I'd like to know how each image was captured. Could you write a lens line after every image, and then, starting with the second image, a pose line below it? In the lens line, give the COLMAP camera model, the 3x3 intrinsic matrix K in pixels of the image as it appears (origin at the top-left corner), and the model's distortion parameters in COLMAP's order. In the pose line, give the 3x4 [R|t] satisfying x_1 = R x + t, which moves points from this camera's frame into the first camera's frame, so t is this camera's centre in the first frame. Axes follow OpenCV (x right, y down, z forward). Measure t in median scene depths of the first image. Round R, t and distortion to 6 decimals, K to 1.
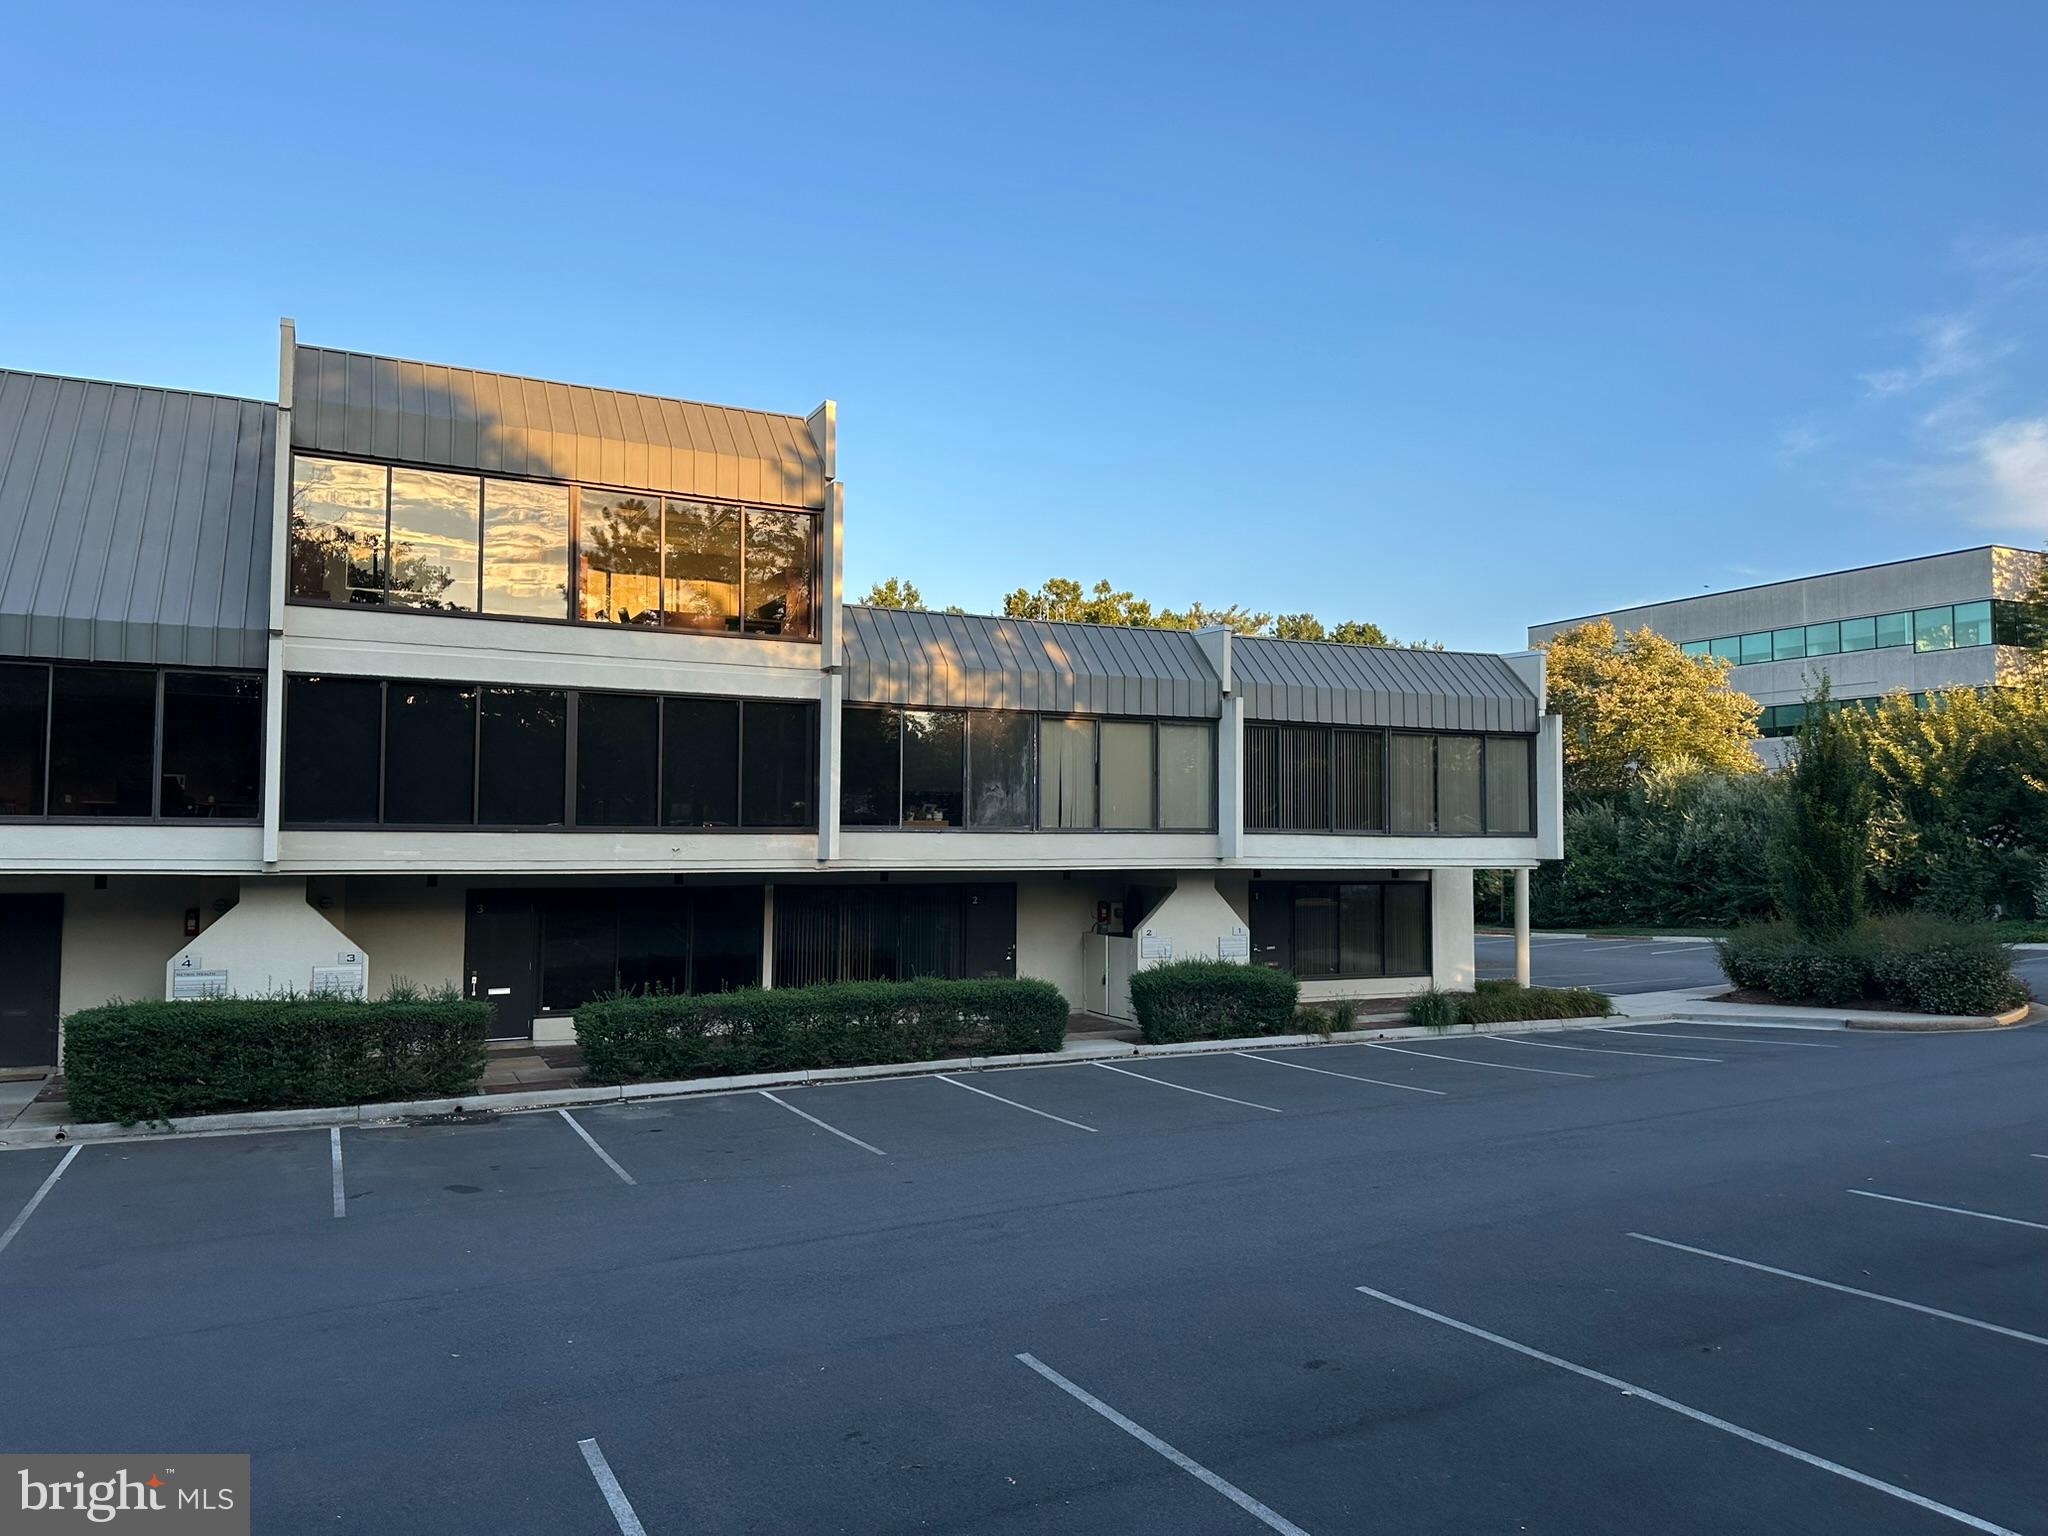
lens RADIAL K [[1417.1, 0, 1024.0], [0, 1417.1, 768.0], [0, 0, 1]] dist [-0.000165, -0.000293]
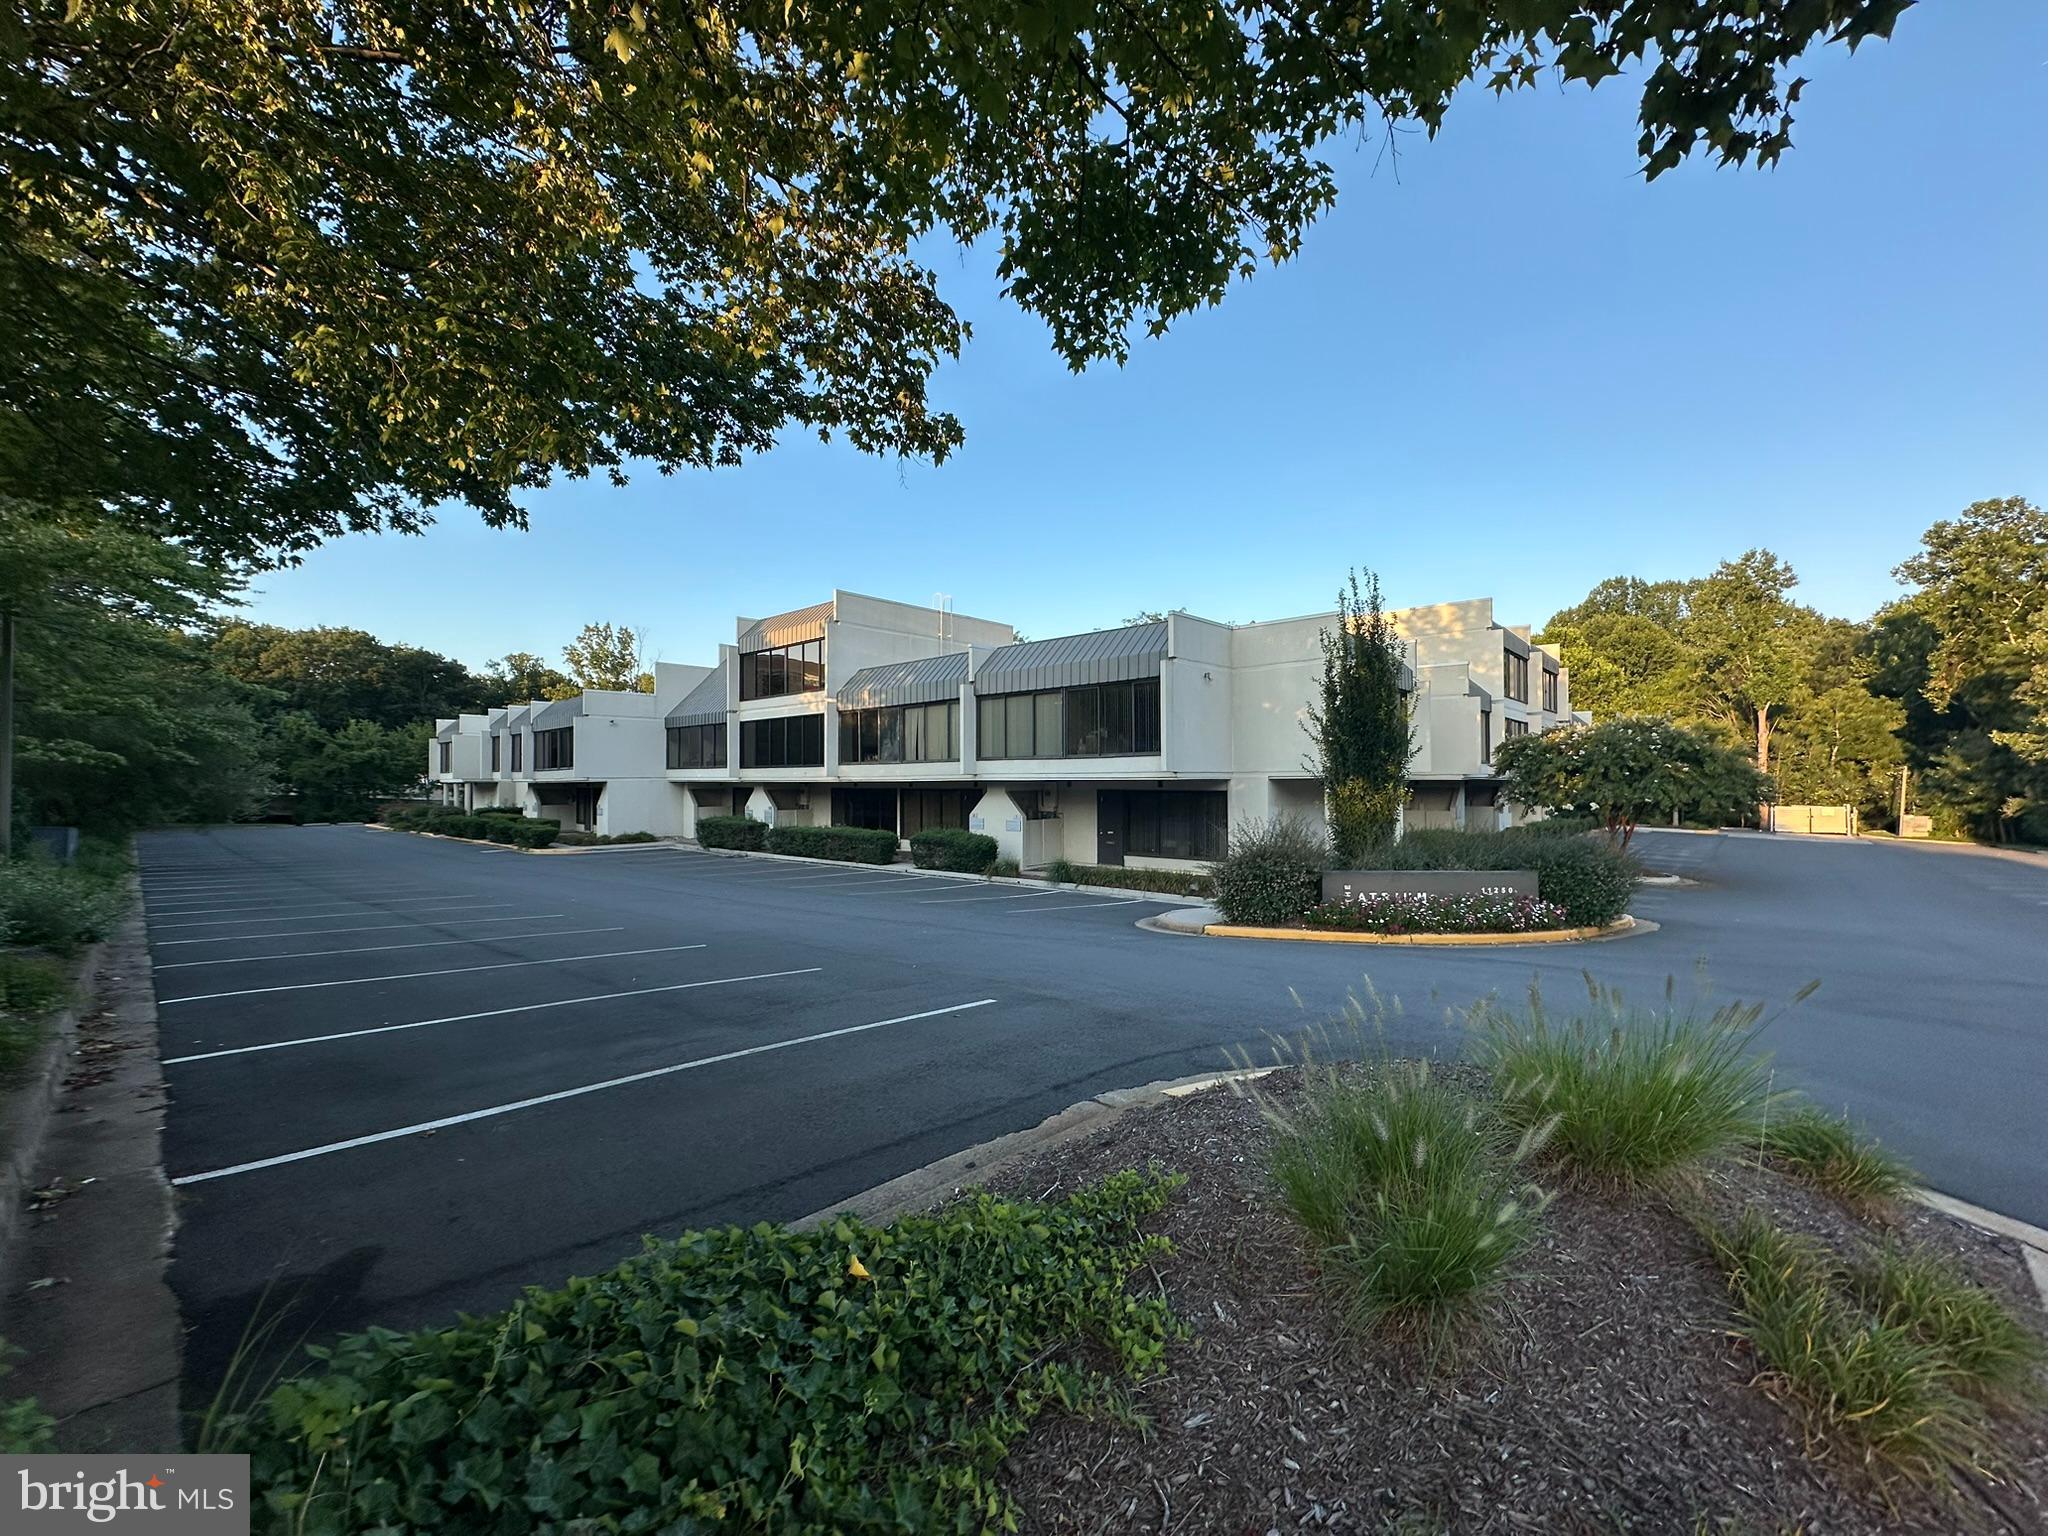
lens RADIAL K [[899.2, 0, 1024.0], [0, 899.2, 768.0], [0, 0, 1]] dist [-0.000290, -0.000032]
pose [[0.352663, -0.010138, -0.935696, 1.298421], [0.073950, 0.997116, 0.017068, 0.042580], [0.932824, -0.075213, 0.352395, 0.686618]]
